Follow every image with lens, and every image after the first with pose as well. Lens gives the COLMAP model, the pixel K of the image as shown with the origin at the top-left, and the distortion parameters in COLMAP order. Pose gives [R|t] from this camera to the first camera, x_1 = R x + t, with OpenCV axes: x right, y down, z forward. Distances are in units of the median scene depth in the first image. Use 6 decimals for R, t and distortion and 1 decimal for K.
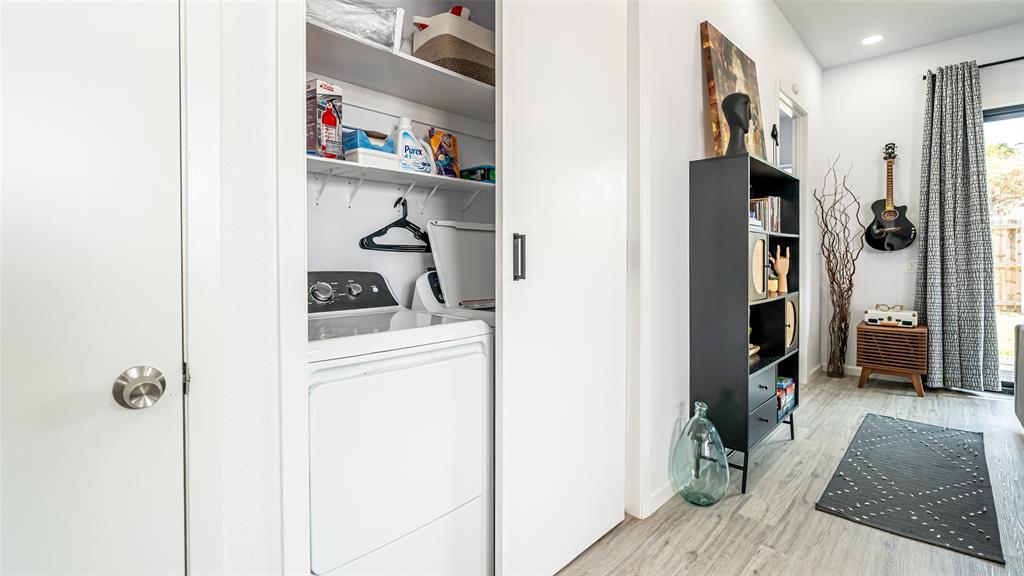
lens RADIAL K [[478.0, 0, 506.3], [0, 478.0, 268.0], [0, 0, 1]] dist [-0.000881, 0.001585]
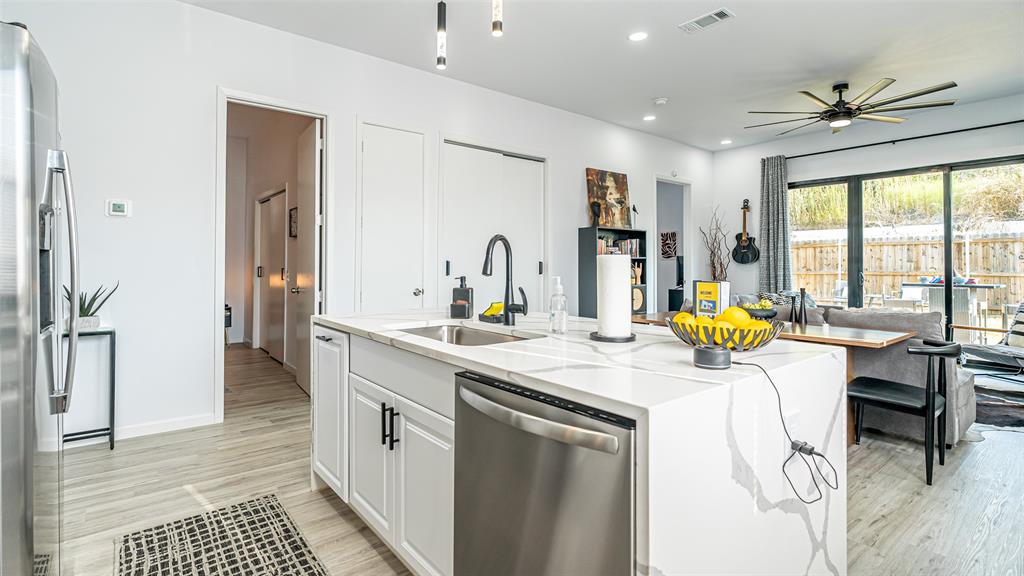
lens RADIAL K [[479.2, 0, 480.0], [0, 479.2, 258.0], [0, 0, 1]] dist [-0.000472, 0.000546]
pose [[0.987336, 0.002807, -0.158621, 0.162037], [-0.007873, 0.999478, -0.031320, 0.004213], [0.158450, 0.032172, 0.986843, -0.855527]]
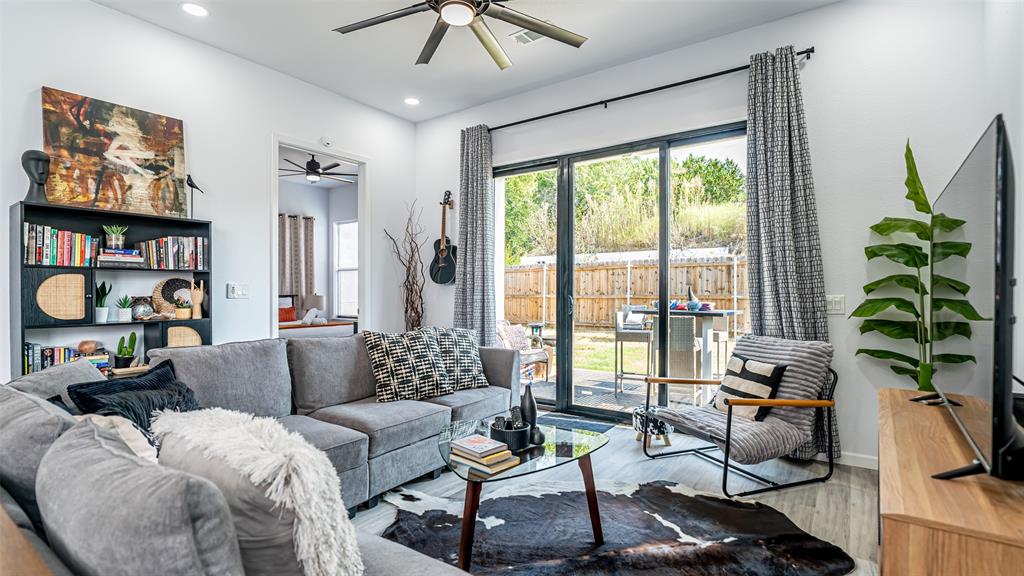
lens RADIAL K [[481.8, 0, 491.4], [0, 481.8, 295.1], [0, 0, 1]] dist [-0.001317, 0.000349]
pose [[0.992731, 0.003397, 0.120310, 0.827888], [-0.002510, 0.999969, -0.007526, -0.000240], [-0.120332, 0.007169, 0.992708, -0.181113]]
